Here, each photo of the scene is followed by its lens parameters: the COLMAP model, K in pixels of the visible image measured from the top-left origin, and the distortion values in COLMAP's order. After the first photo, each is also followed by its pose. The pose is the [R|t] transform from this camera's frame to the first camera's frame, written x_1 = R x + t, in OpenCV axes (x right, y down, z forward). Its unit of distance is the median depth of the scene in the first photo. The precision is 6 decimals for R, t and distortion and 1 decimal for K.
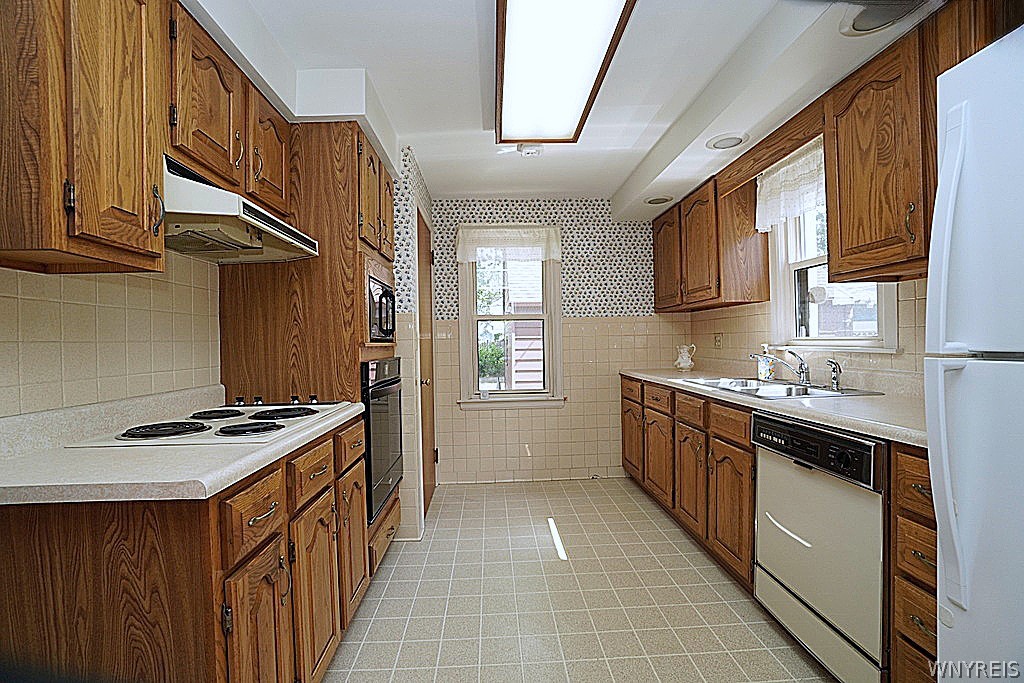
lens RADIAL K [[450.2, 0, 505.4], [0, 450.2, 343.4], [0, 0, 1]] dist [-0.066638, 0.022850]
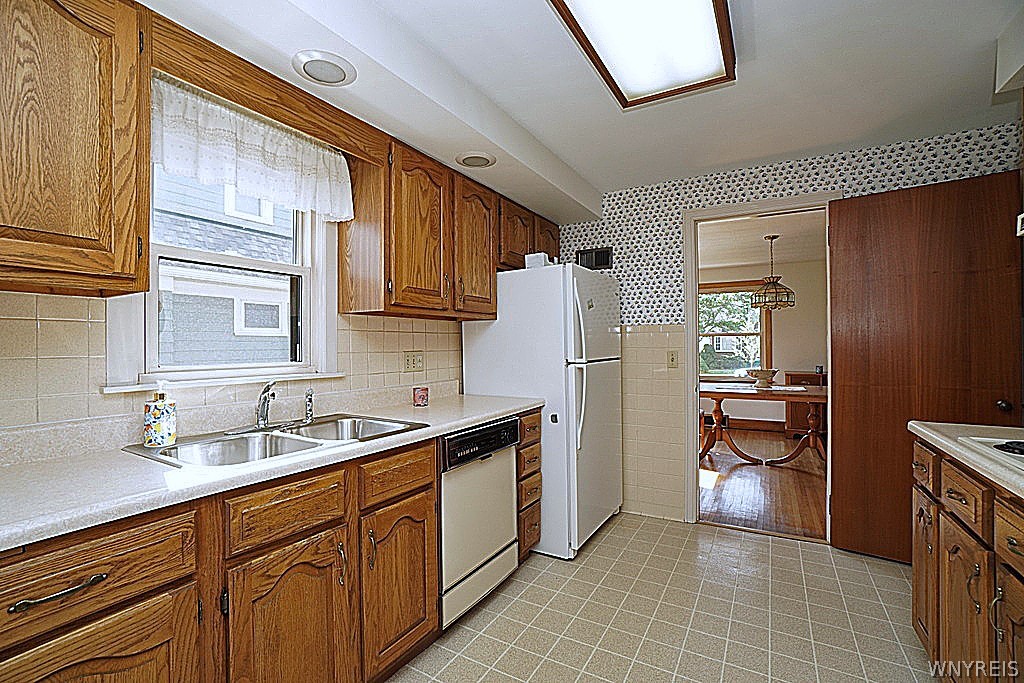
lens RADIAL K [[450.2, 0, 505.4], [0, 450.2, 343.4], [0, 0, 1]] dist [-0.066638, 0.022850]
pose [[-0.839092, 0.025551, 0.543389, -0.062367], [0.023622, 0.999666, -0.010529, -0.028244], [-0.543476, 0.004001, -0.839415, 1.224985]]
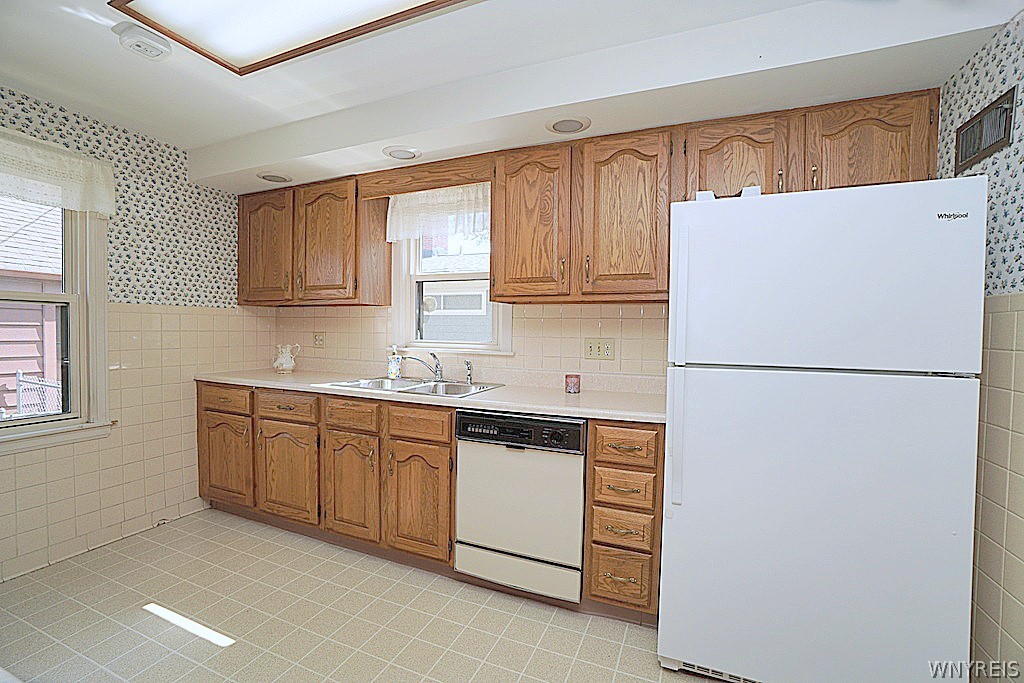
lens RADIAL K [[450.2, 0, 505.4], [0, 450.2, 343.4], [0, 0, 1]] dist [-0.066638, 0.022850]
pose [[0.430420, -0.001784, 0.902627, -0.295739], [-0.018901, 0.999761, 0.010989, -0.021914], [-0.902431, -0.021790, 0.430284, 0.275652]]
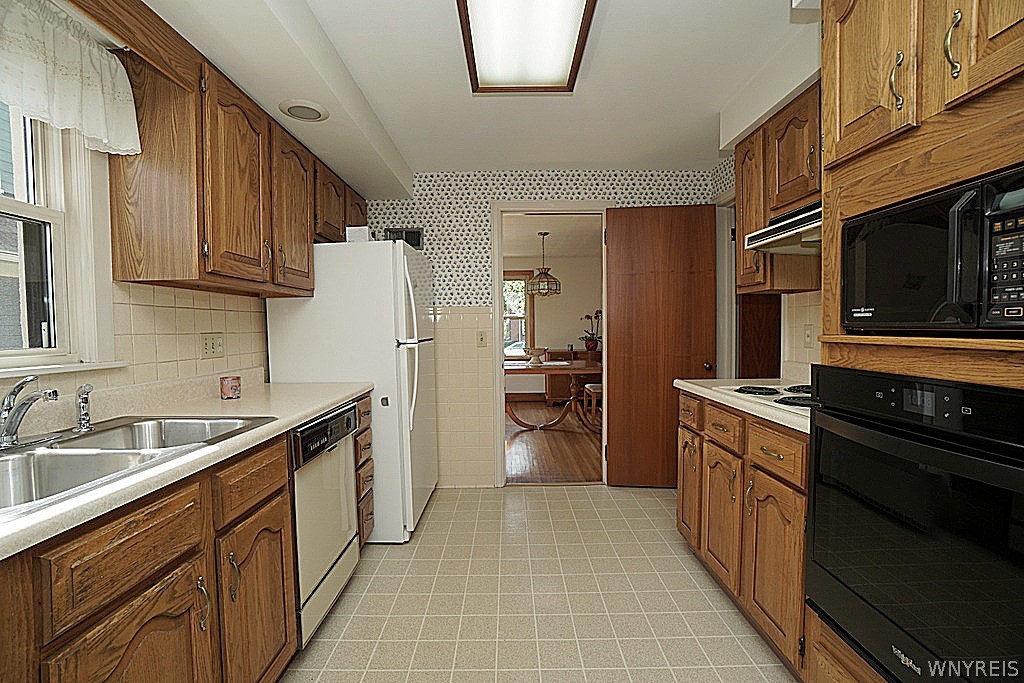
lens RADIAL K [[450.5, 0, 506.2], [0, 450.5, 344.3], [0, 0, 1]] dist [-0.065161, 0.022048]
pose [[-0.998861, 0.026931, 0.039377, 0.091212], [0.028492, 0.998808, 0.039637, -0.021987], [-0.038263, 0.040714, -0.998438, 1.268777]]
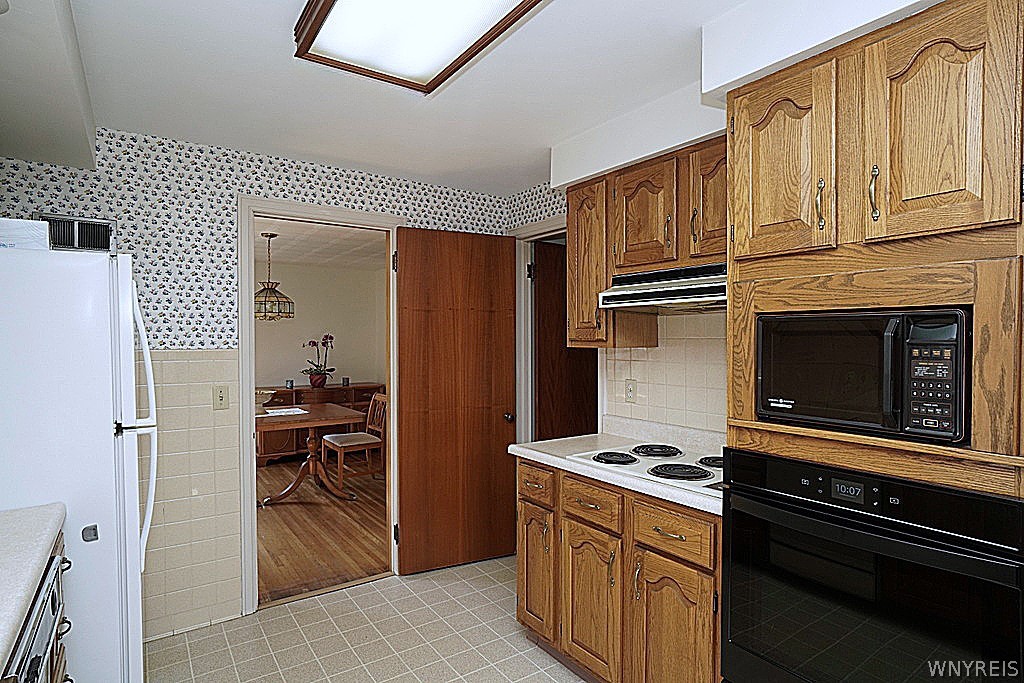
lens RADIAL K [[547.0, 0, 508.4], [0, 547.0, 343.4], [0, 0, 1]] dist [-0.022831, 0.000792]
pose [[-0.840975, 0.023209, -0.540576, 0.309907], [0.014389, 0.999686, 0.020536, -0.105518], [0.540883, 0.009492, -0.841044, 1.155601]]
